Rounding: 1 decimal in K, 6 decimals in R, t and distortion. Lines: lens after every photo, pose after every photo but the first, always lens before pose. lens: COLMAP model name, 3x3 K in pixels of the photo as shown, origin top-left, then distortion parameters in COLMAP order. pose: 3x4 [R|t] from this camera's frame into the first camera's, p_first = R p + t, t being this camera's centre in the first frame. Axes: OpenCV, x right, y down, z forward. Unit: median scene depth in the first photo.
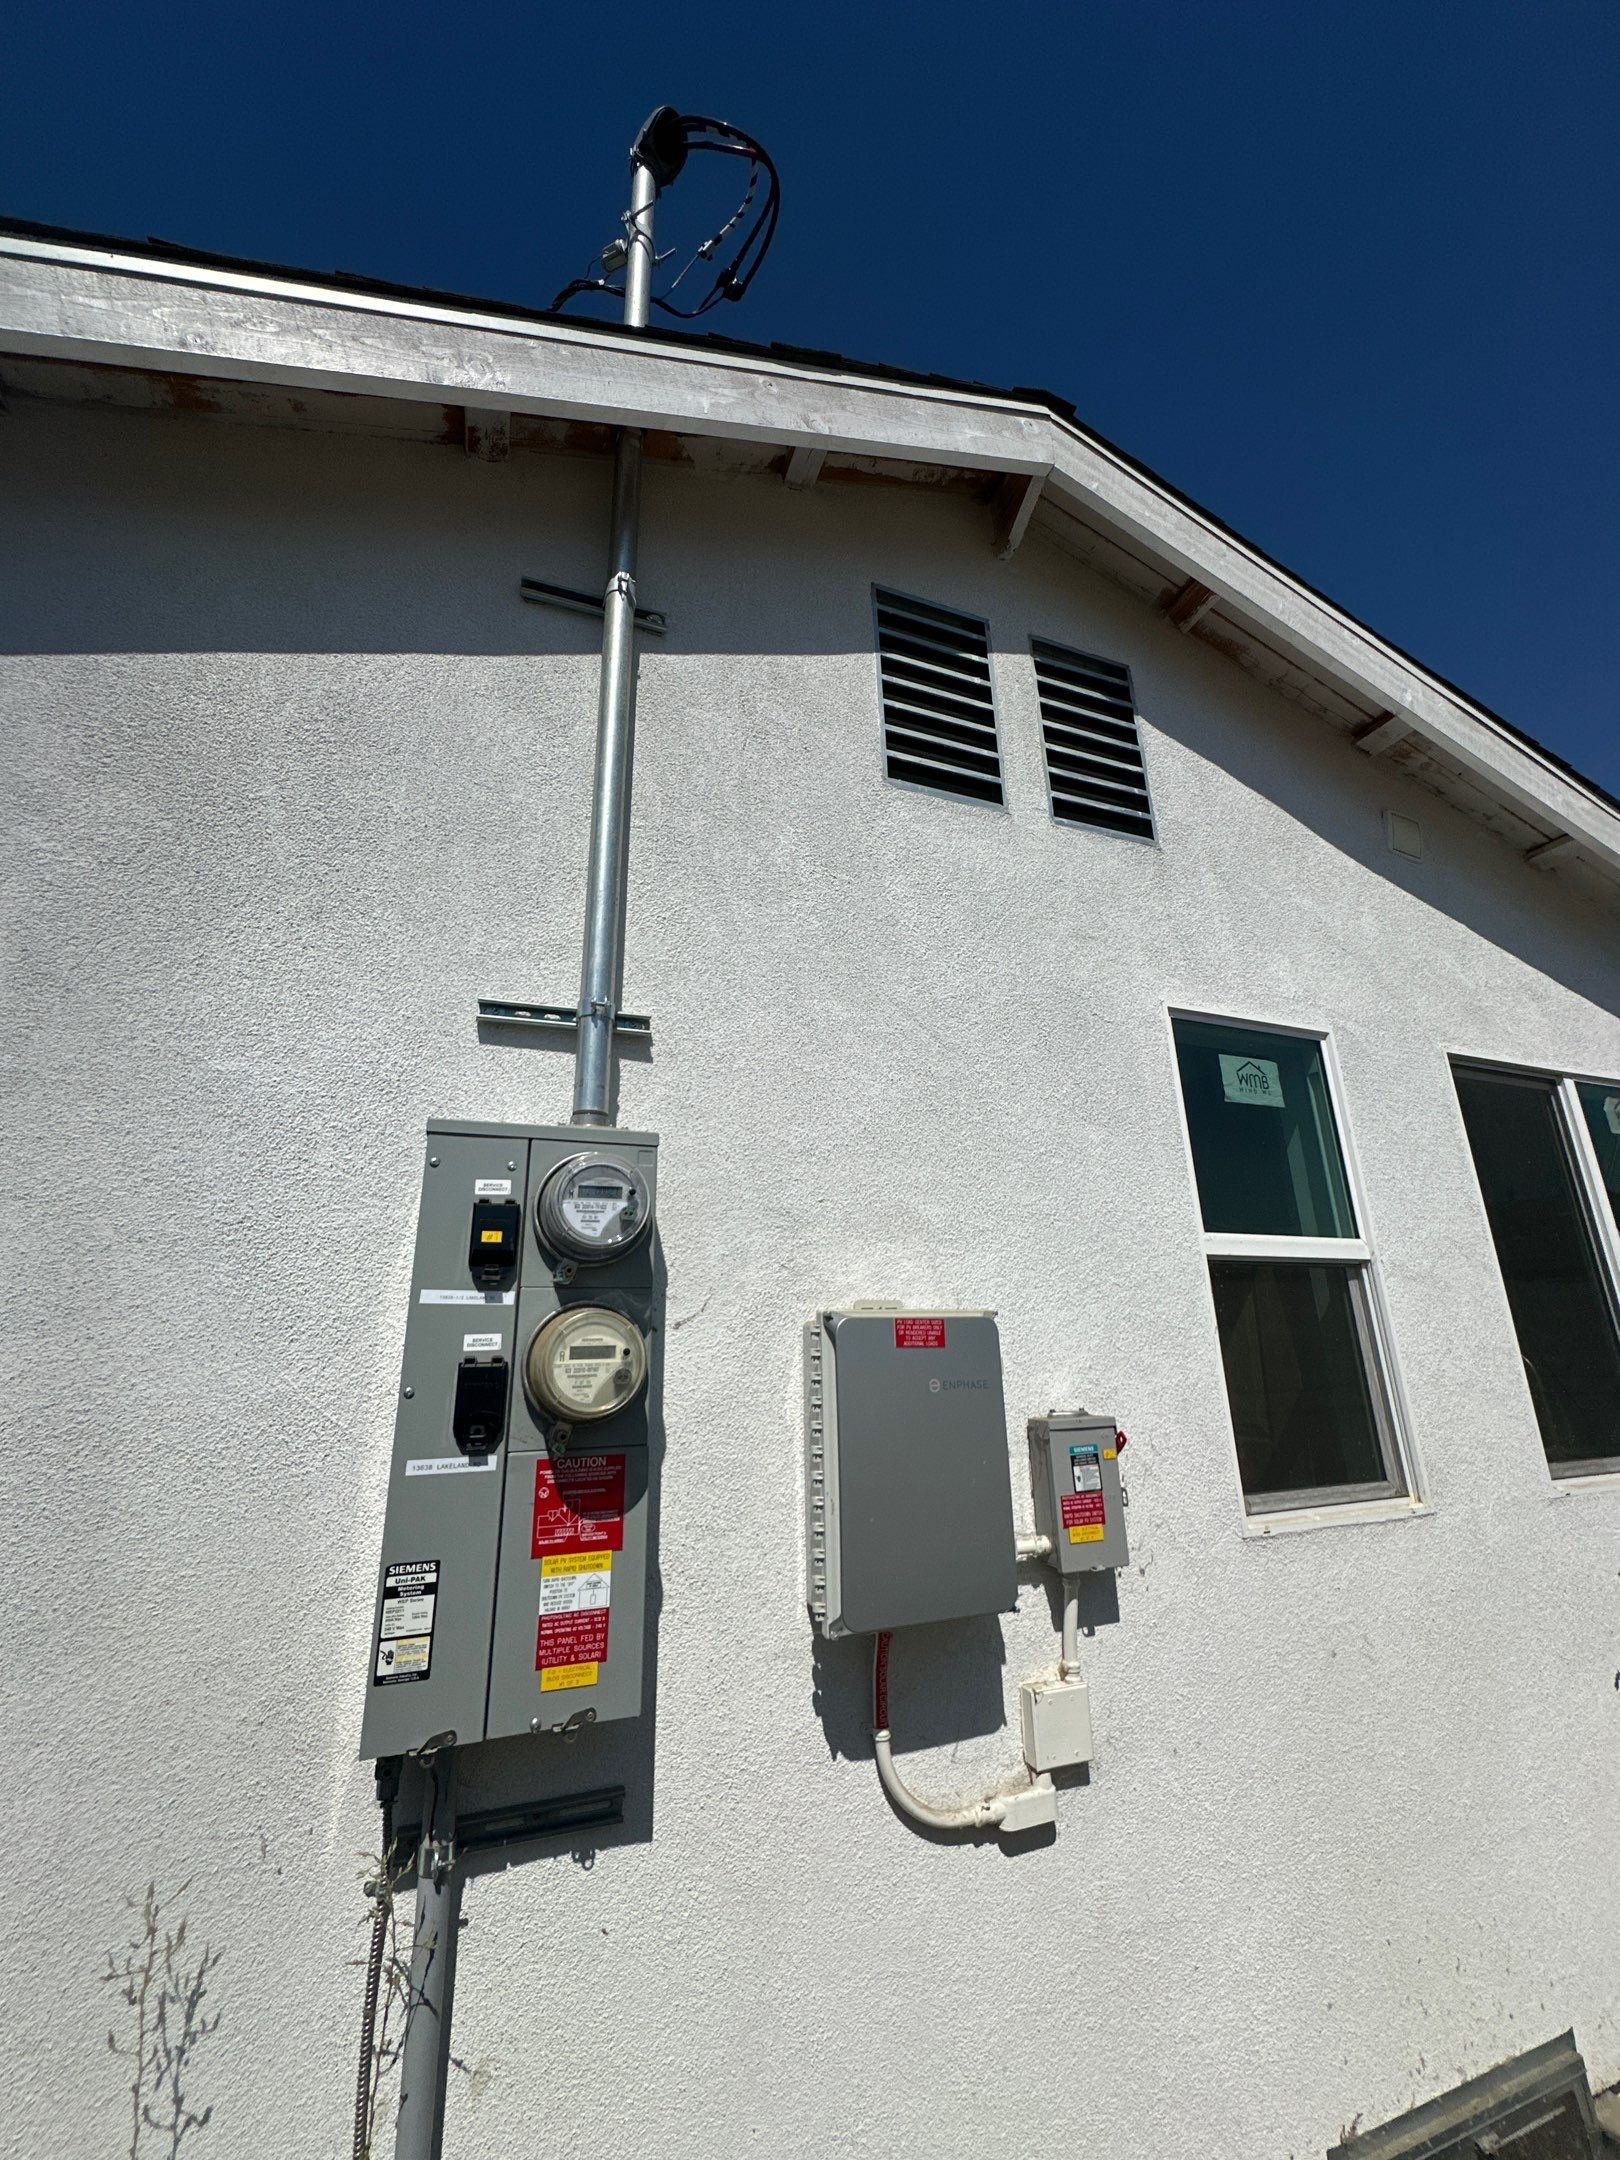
lens RADIAL K [[865.7, 0, 811.3], [0, 865.7, 1077.6], [0, 0, 1]] dist [-0.000963, -0.000234]
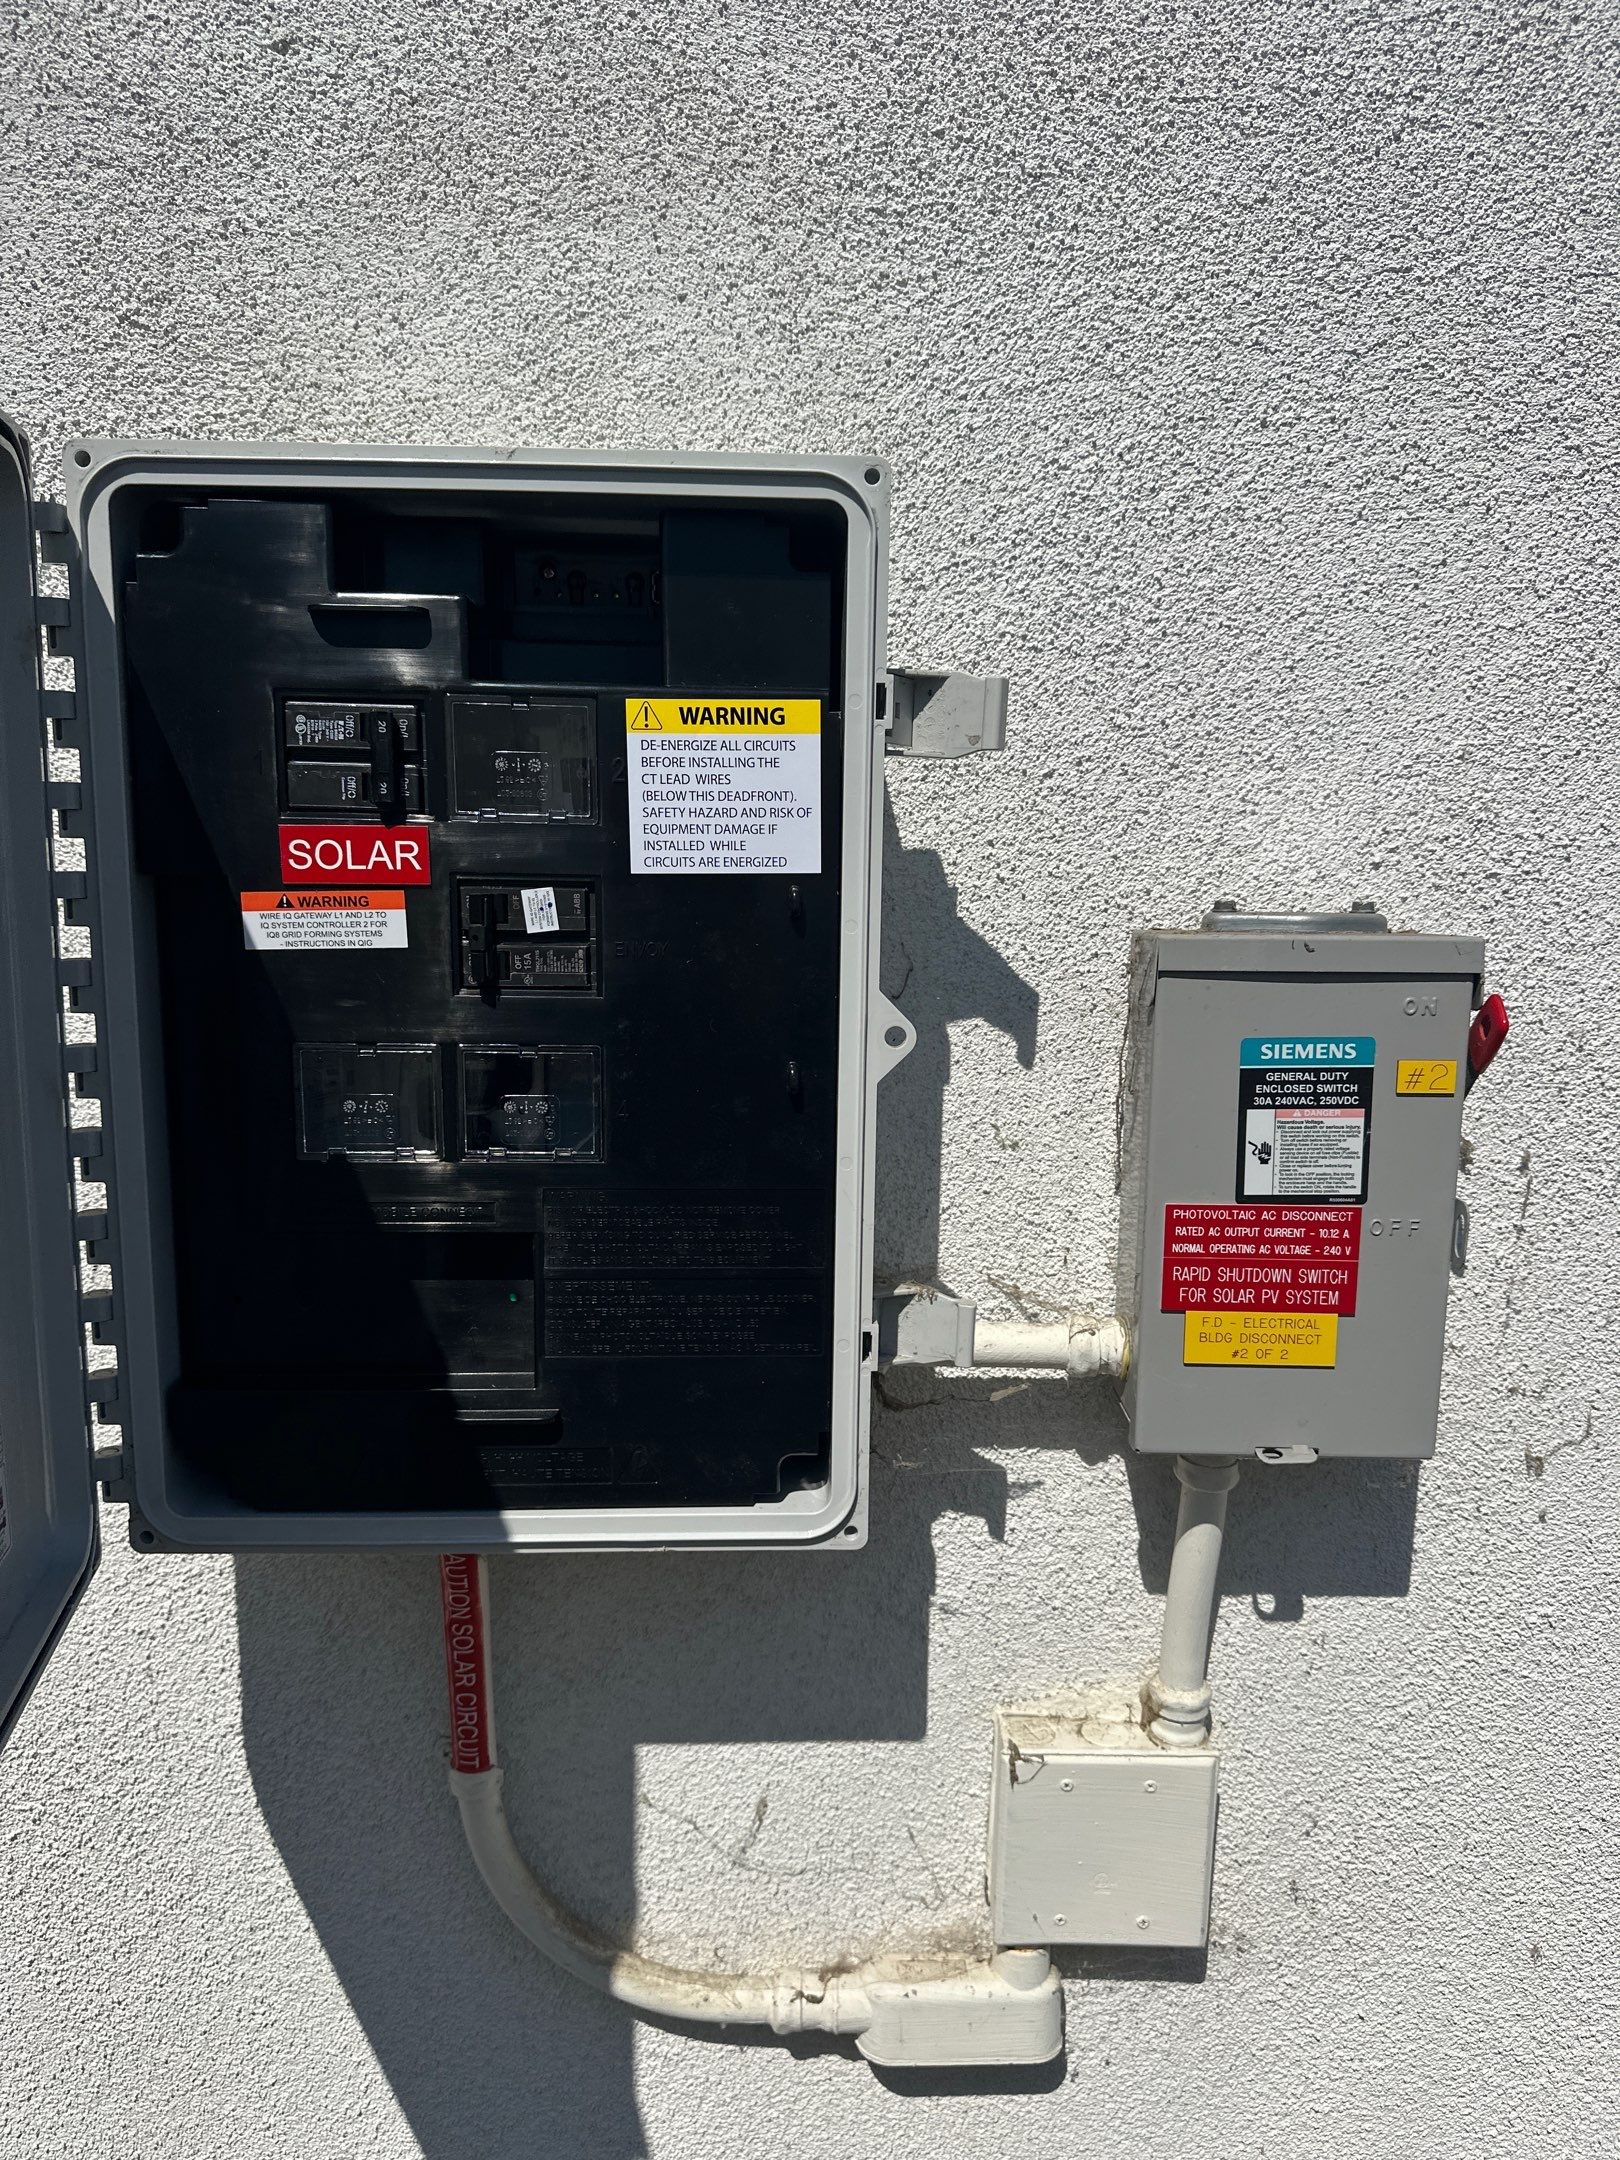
lens RADIAL K [[1583.4, 0, 833.9], [0, 1583.4, 1094.7], [0, 0, 1]] dist [-0.003947, -0.001367]
pose [[0.940873, 0.085654, -0.327753, 0.339024], [0.068648, 0.899226, 0.432066, 0.233412], [0.331732, -0.429018, 0.840177, 0.564194]]
